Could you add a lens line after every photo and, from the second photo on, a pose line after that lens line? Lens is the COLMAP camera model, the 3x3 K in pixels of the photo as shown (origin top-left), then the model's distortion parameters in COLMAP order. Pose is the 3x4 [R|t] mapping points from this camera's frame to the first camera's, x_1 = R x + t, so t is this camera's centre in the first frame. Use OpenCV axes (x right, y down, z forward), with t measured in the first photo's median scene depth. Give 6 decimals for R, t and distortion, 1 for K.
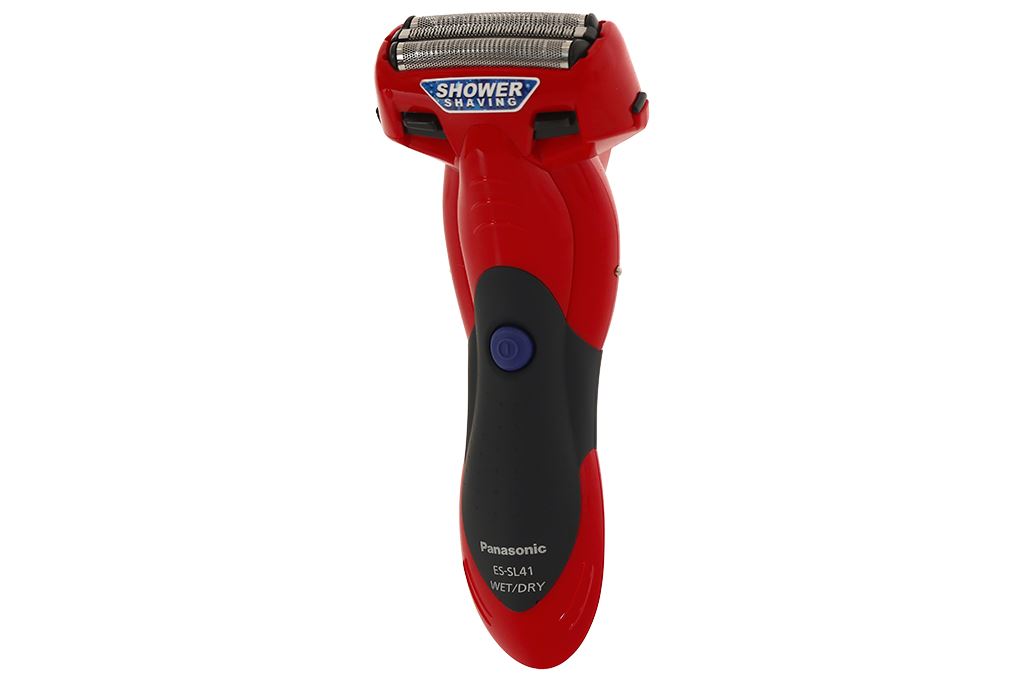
lens RADIAL K [[4215.5, 0, 510.0], [0, 4215.5, 340.0], [0, 0, 1]] dist [-0.235701, -1.878607]
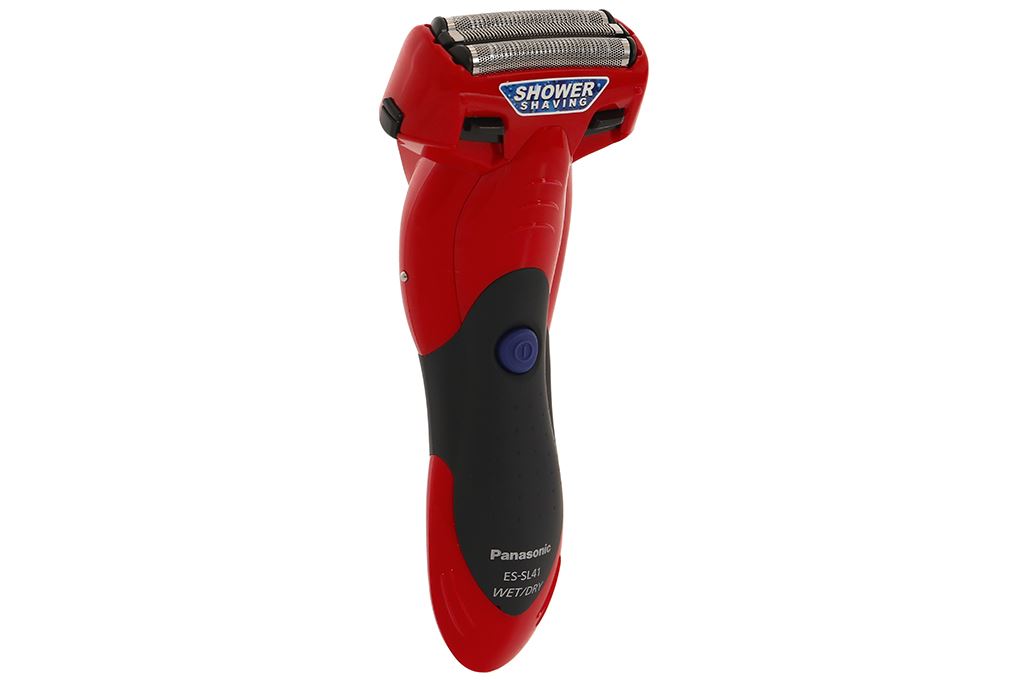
lens RADIAL K [[4215.5, 0, 510.0], [0, 4215.5, 340.0], [0, 0, 1]] dist [-0.235701, -1.878607]
pose [[0.581511, -0.095985, 0.807856, -0.810928], [0.062101, 0.995355, 0.073562, -0.074375], [-0.811165, 0.007391, 0.584771, 0.433262]]
